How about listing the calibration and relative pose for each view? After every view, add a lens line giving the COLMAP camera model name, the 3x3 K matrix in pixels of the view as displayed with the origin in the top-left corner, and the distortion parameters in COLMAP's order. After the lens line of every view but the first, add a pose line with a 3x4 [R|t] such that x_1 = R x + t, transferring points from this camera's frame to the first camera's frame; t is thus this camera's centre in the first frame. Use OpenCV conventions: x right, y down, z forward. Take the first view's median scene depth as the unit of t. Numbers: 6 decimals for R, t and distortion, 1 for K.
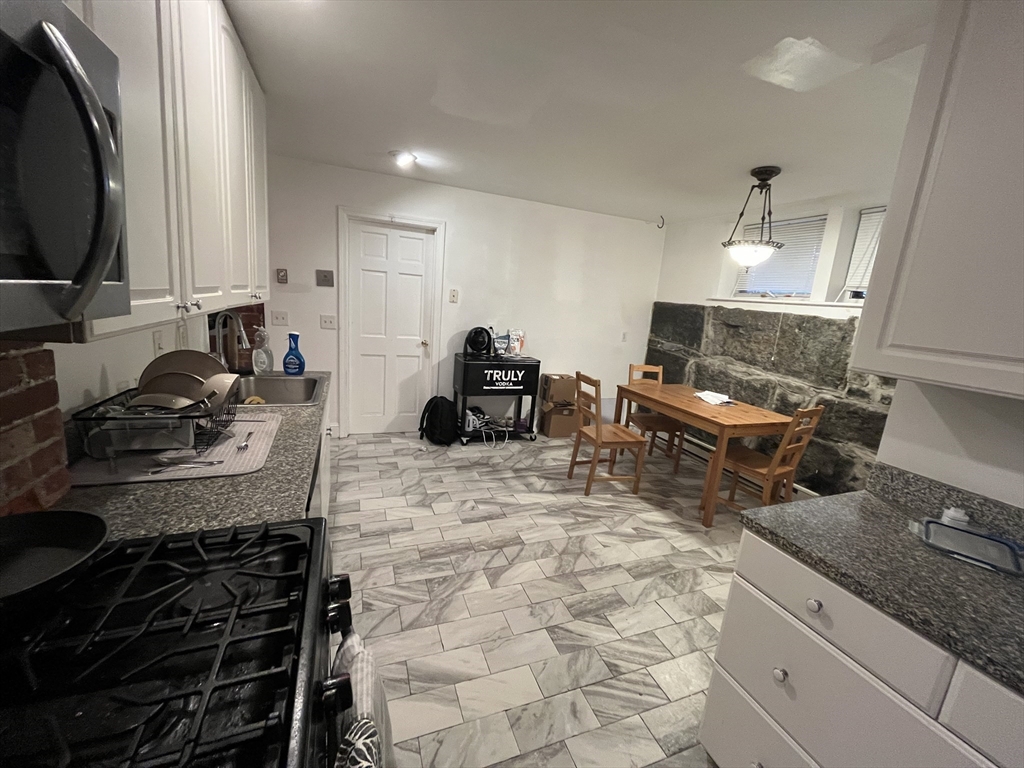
lens RADIAL K [[410.7, 0, 509.9], [0, 410.7, 380.1], [0, 0, 1]] dist [-0.003991, 0.000113]
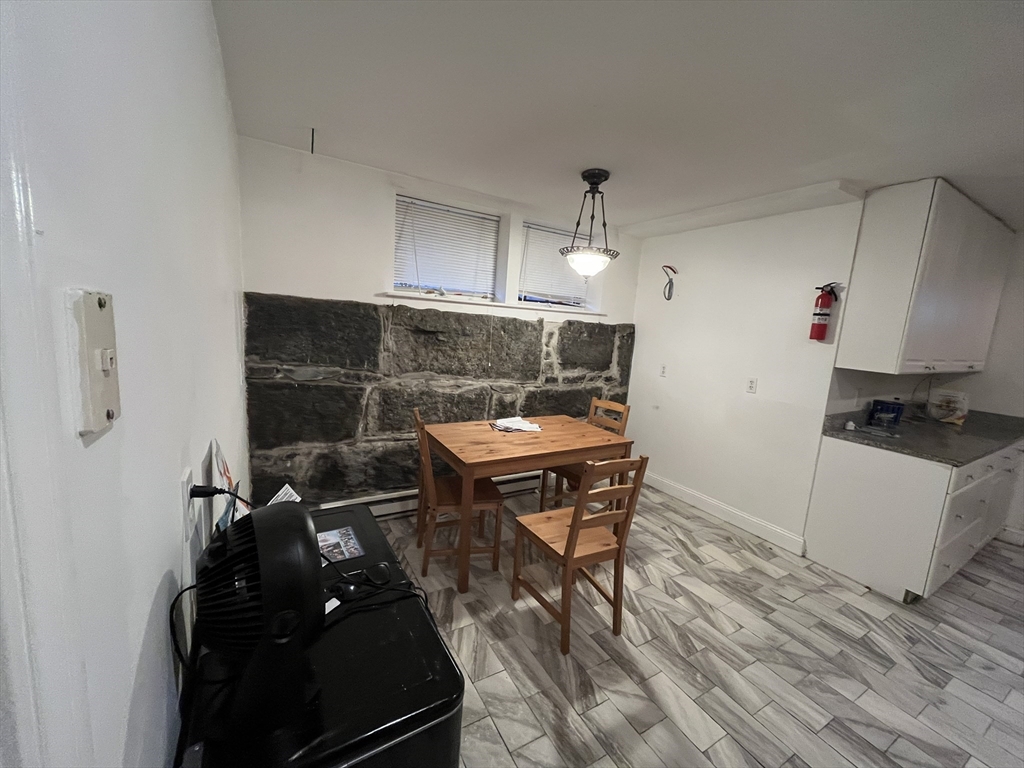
lens RADIAL K [[410.7, 0, 512.1], [0, 410.7, 381.9], [0, 0, 1]] dist [-0.003991, 0.000113]
pose [[-0.150257, -0.235420, 0.960209, -0.300624], [0.117472, 0.960103, 0.253776, -0.267878], [-0.981643, 0.150929, -0.116607, 1.157632]]
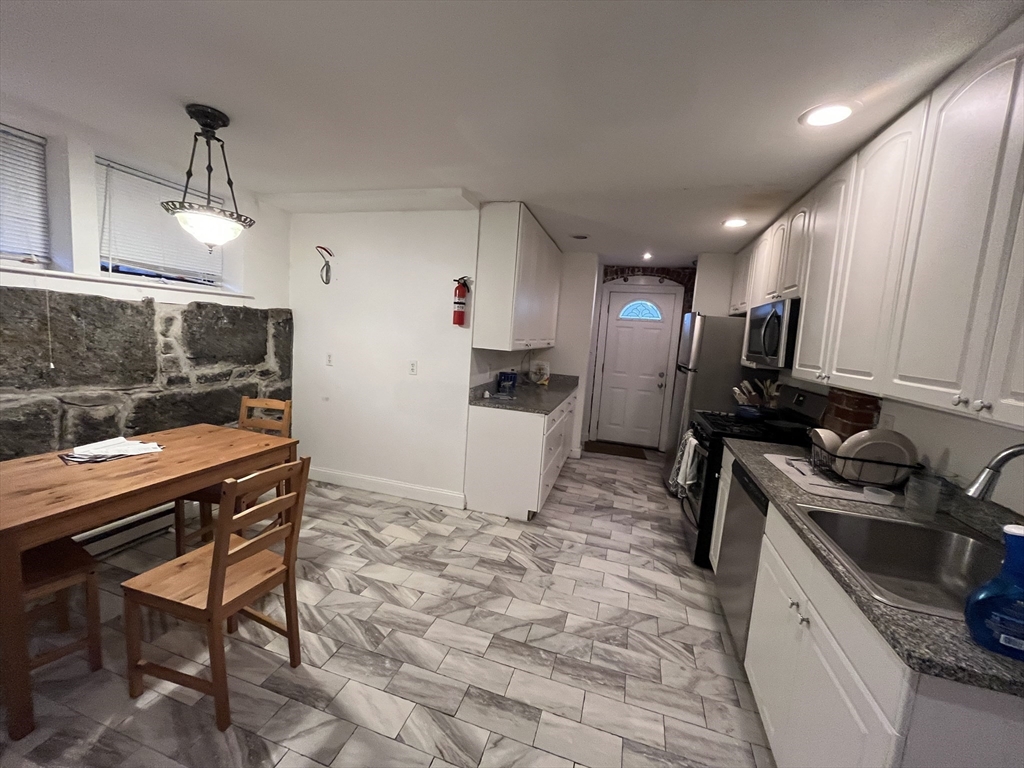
lens RADIAL K [[410.7, 0, 511.6], [0, 410.7, 381.2], [0, 0, 1]] dist [-0.003991, 0.000113]
pose [[-0.780203, -0.207922, 0.589959, -0.278003], [-0.011005, 0.947557, 0.319398, -0.252689], [-0.625429, 0.242703, -0.741575, 1.118041]]
